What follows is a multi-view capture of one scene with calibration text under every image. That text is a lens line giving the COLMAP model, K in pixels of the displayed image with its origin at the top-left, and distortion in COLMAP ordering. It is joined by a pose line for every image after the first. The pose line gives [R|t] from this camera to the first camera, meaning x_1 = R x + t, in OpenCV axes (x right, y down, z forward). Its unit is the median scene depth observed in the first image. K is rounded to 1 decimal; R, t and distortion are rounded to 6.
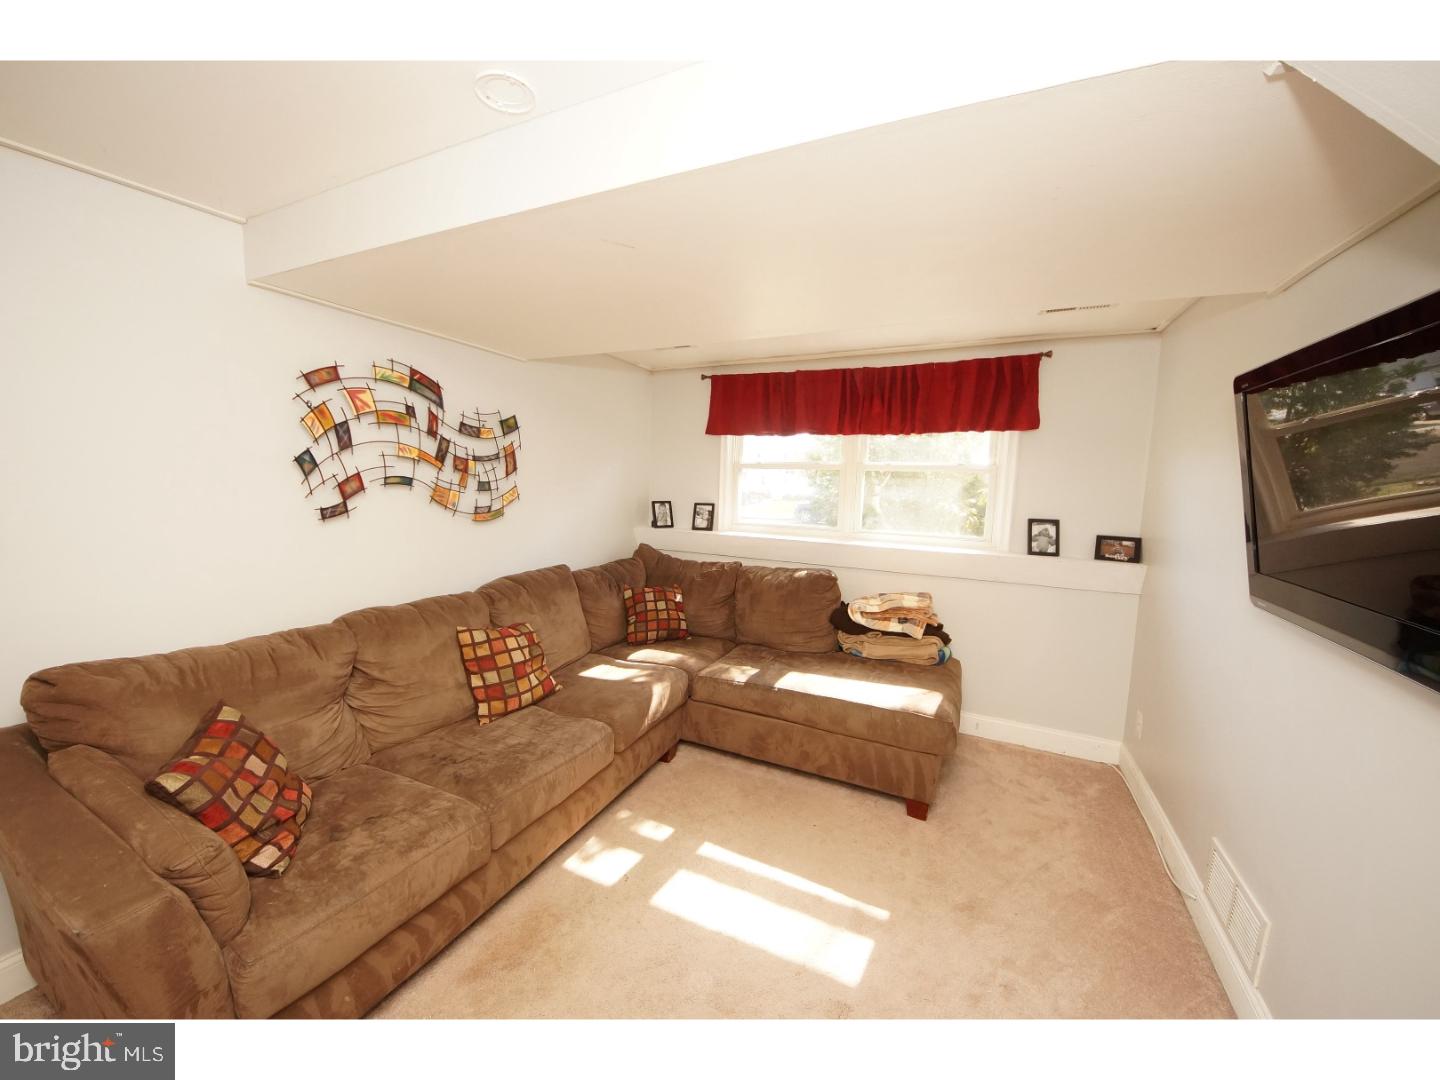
lens RADIAL K [[522.0, 0, 725.5], [0, 522.0, 541.9], [0, 0, 1]] dist [0.002969, -0.002874]
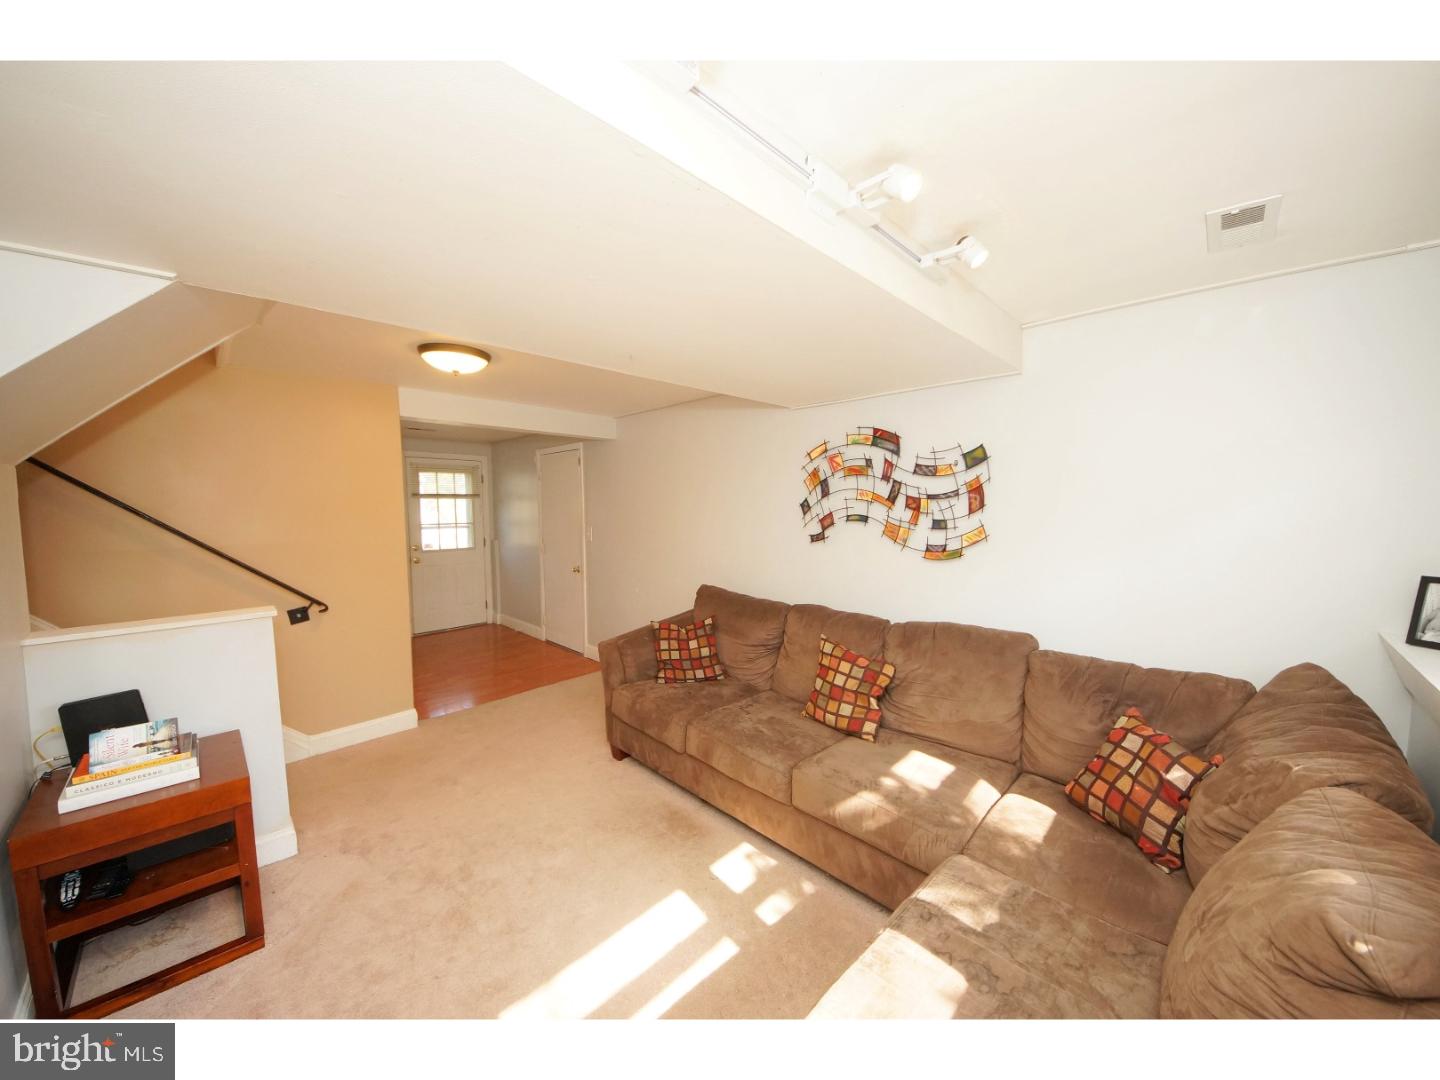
lens RADIAL K [[522.0, 0, 725.0], [0, 522.0, 538.1], [0, 0, 1]] dist [0.002969, -0.002874]
pose [[-0.345967, 0.039894, -0.937398, 0.678053], [-0.114995, 0.989760, 0.084564, -0.134230], [0.931173, 0.137052, -0.337837, 1.094149]]
